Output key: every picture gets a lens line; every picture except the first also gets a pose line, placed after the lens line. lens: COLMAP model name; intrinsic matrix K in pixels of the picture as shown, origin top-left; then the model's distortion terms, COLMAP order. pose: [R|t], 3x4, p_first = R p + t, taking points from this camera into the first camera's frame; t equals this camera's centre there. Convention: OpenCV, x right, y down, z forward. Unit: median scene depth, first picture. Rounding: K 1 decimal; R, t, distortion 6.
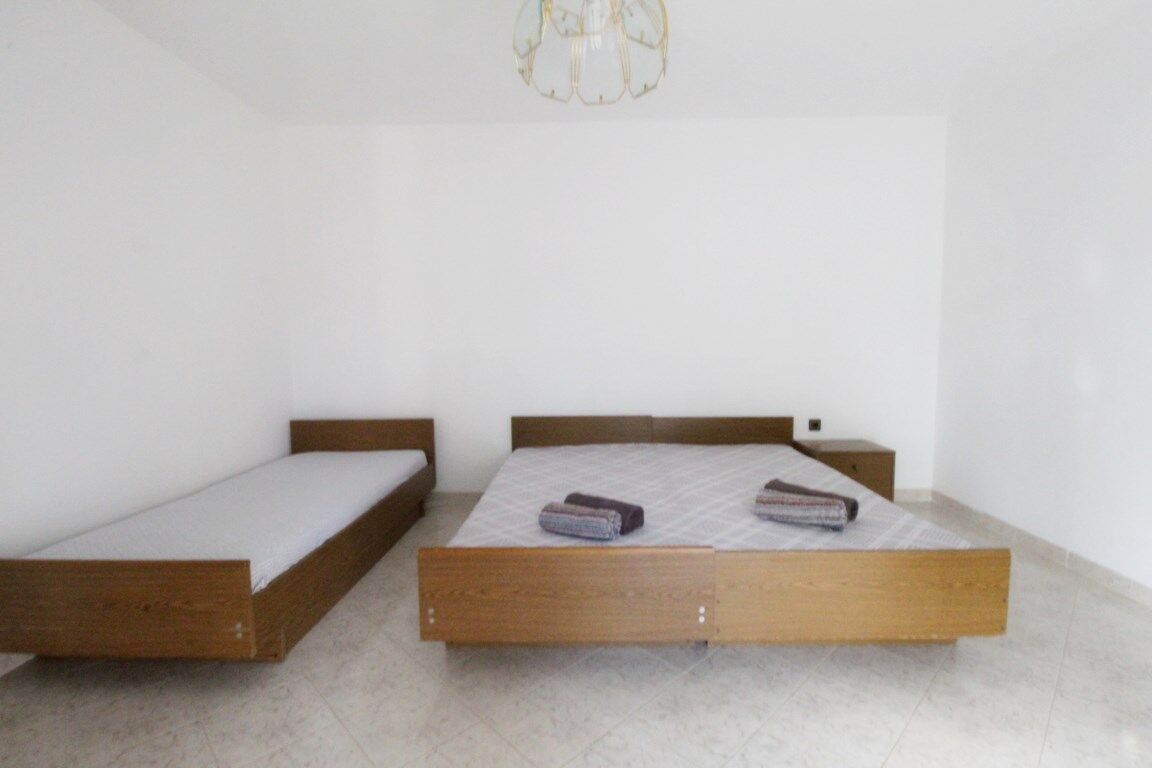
lens RADIAL K [[539.3, 0, 575.9], [0, 539.3, 352.6], [0, 0, 1]] dist [-0.003661, -0.010042]
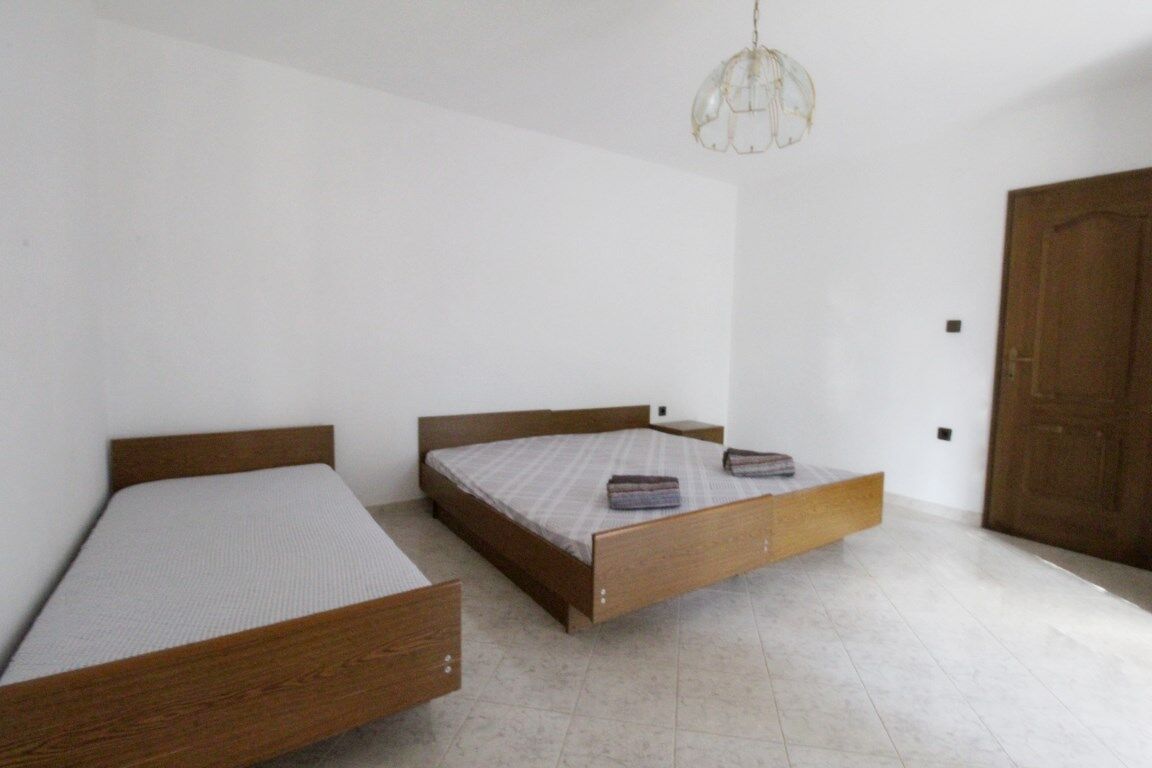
lens RADIAL K [[539.3, 0, 568.0], [0, 539.3, 383.1], [0, 0, 1]] dist [-0.003661, -0.010042]
pose [[0.826804, -0.018881, 0.562173, -0.798746], [-0.009904, 0.998793, 0.048111, 0.020563], [-0.562402, -0.045346, 0.825619, 0.164365]]
